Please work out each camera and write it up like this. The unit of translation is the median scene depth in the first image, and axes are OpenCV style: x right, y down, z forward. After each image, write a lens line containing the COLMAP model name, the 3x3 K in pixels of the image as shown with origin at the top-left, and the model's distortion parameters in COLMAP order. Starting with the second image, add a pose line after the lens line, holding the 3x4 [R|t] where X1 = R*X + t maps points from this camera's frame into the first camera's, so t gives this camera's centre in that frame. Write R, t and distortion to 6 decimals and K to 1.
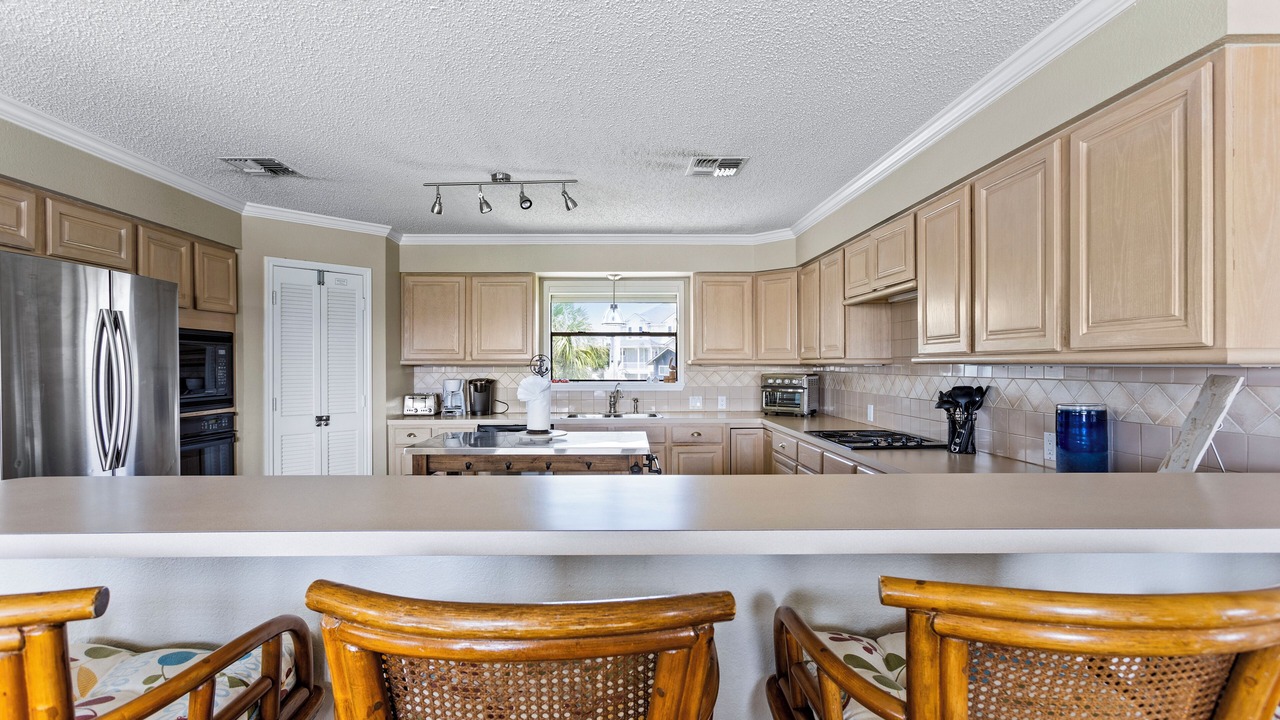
lens RADIAL K [[573.9, 0, 640.0], [0, 573.9, 360.0], [0, 0, 1]] dist [-0.000662, 0.000359]
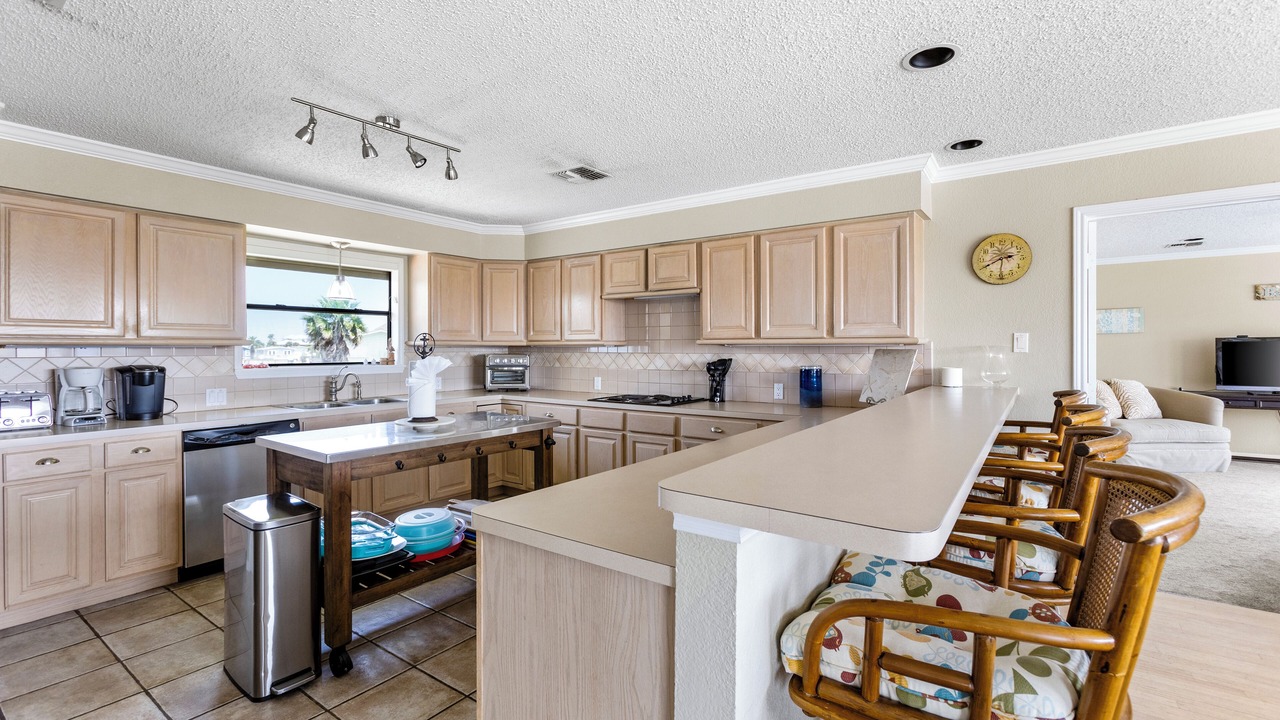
lens RADIAL K [[563.1, 0, 608.1], [0, 563.1, 334.4], [0, 0, 1]] dist [0.000369, 0.000247]
pose [[0.618452, 0.018479, 0.785605, -0.683511], [-0.005980, 0.999805, -0.018810, 0.007530], [-0.785800, 0.006935, 0.618442, 0.234883]]
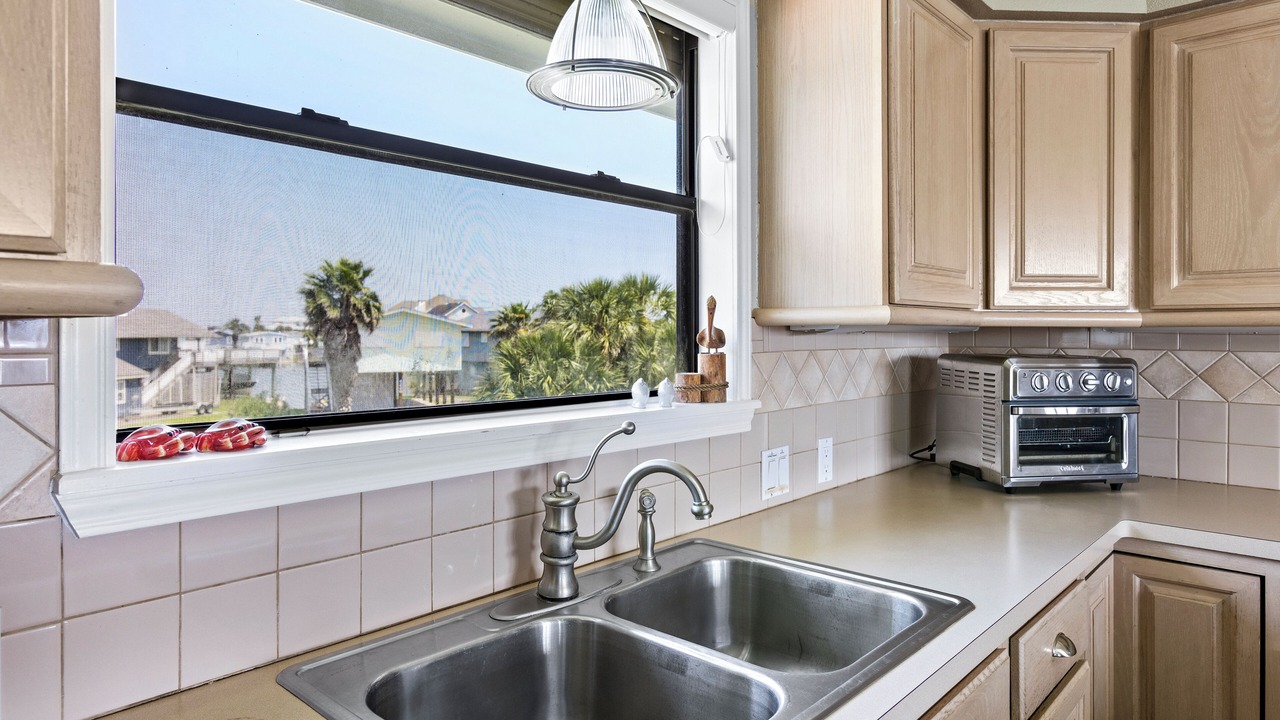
lens RADIAL K [[774.6, 0, 640.0], [0, 774.6, 360.0], [0, 0, 1]] dist [-0.000397, 0.000308]
pose [[0.680033, -0.021479, 0.732867, -0.305401], [-0.008743, 0.999262, 0.037400, 0.016435], [-0.733130, -0.031840, 0.679343, 1.229624]]
